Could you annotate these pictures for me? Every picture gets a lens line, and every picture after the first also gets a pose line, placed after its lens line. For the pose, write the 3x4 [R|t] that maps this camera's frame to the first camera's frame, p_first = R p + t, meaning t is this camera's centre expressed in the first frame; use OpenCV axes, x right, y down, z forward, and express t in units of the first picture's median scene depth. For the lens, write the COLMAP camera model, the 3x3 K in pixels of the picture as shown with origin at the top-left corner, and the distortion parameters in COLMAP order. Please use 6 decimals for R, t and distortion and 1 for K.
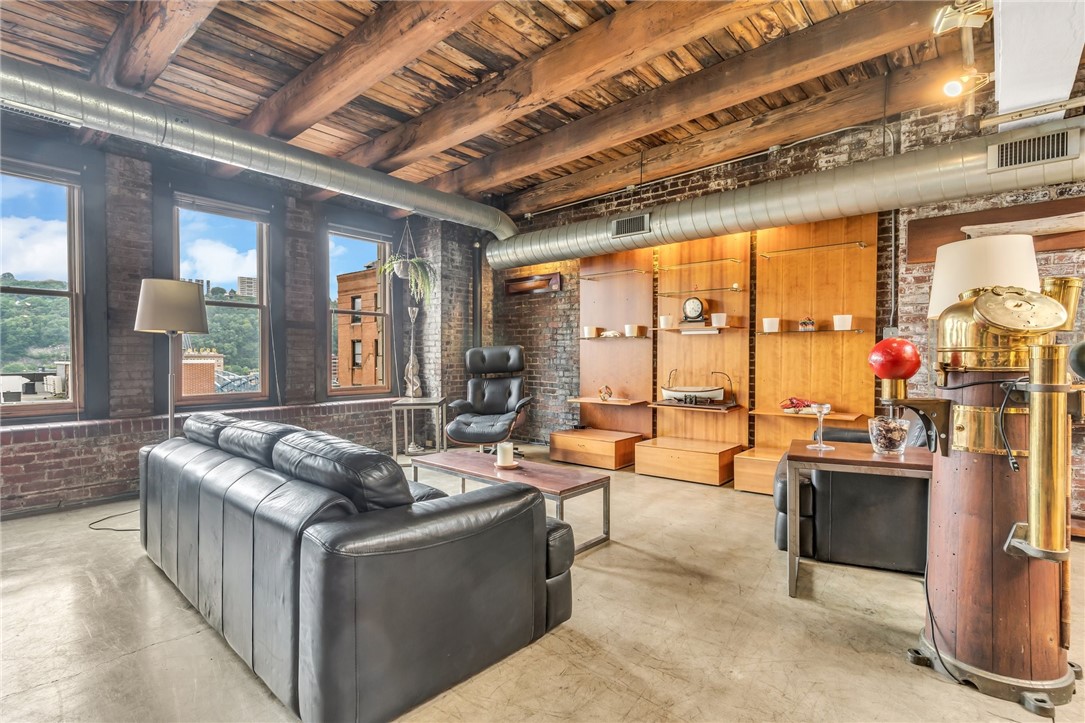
lens RADIAL K [[514.0, 0, 542.5], [0, 514.0, 361.5], [0, 0, 1]] dist [0.001940, 0.000018]
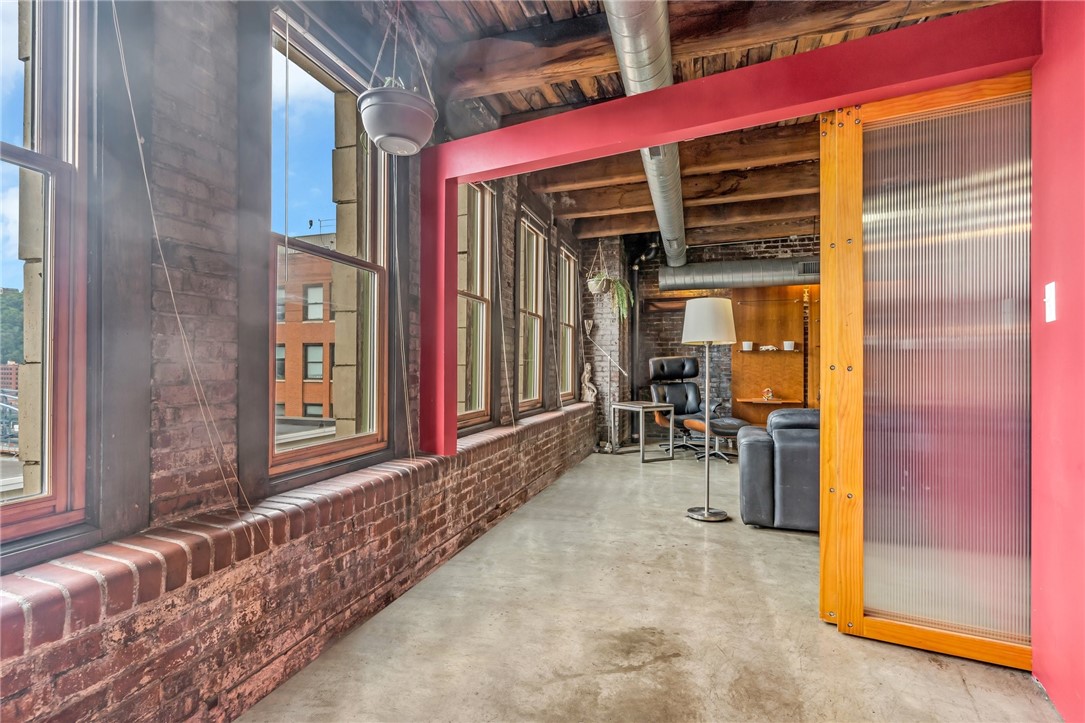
lens RADIAL K [[514.0, 0, 542.5], [0, 514.0, 361.5], [0, 0, 1]] dist [0.001940, 0.000018]
pose [[0.923804, 0.005195, 0.382832, -0.946300], [0.001286, 0.999860, -0.016670, 0.000527], [-0.382865, 0.015892, 0.923668, 0.038378]]
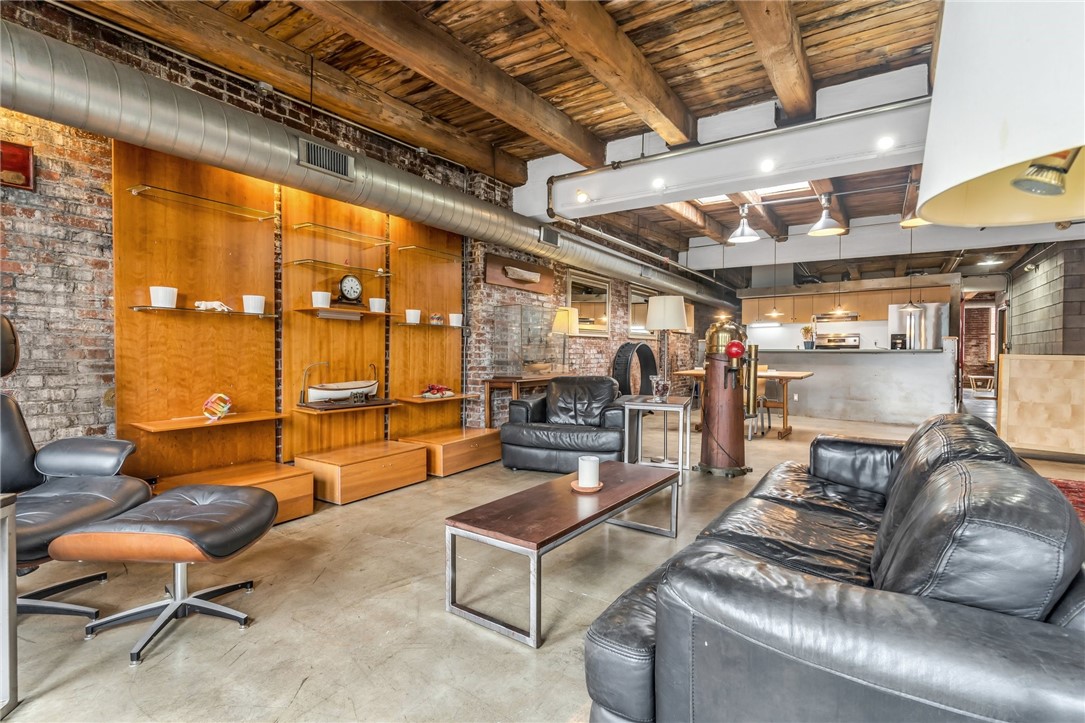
lens RADIAL K [[514.0, 0, 542.5], [0, 514.0, 361.5], [0, 0, 1]] dist [0.001940, 0.000018]
pose [[-0.113011, -0.018359, 0.993424, -0.538864], [0.007080, 0.999789, 0.019283, 0.001342], [-0.993569, 0.009212, -0.112857, 0.746375]]
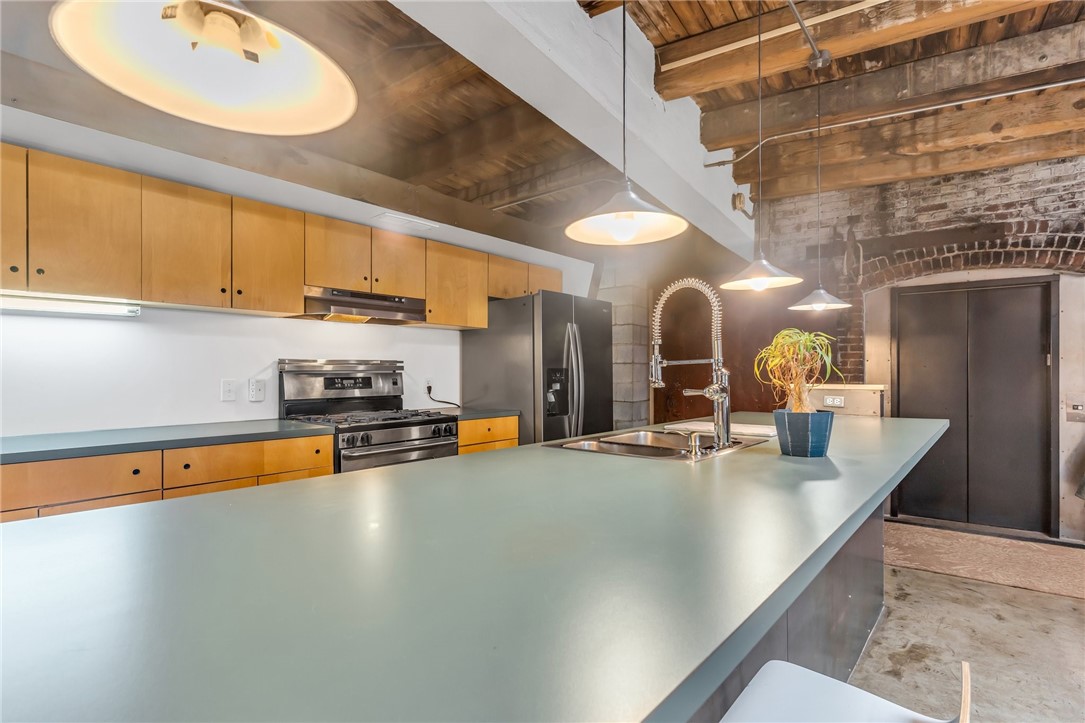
lens RADIAL K [[523.0, 0, 540.7], [0, 523.0, 369.4], [0, 0, 1]] dist [0.001114, -0.000341]
pose [[-0.994309, 0.003595, -0.106475, 1.115805], [0.003046, 0.999981, 0.005321, -0.051142], [0.106492, 0.004966, -0.994301, 0.048046]]
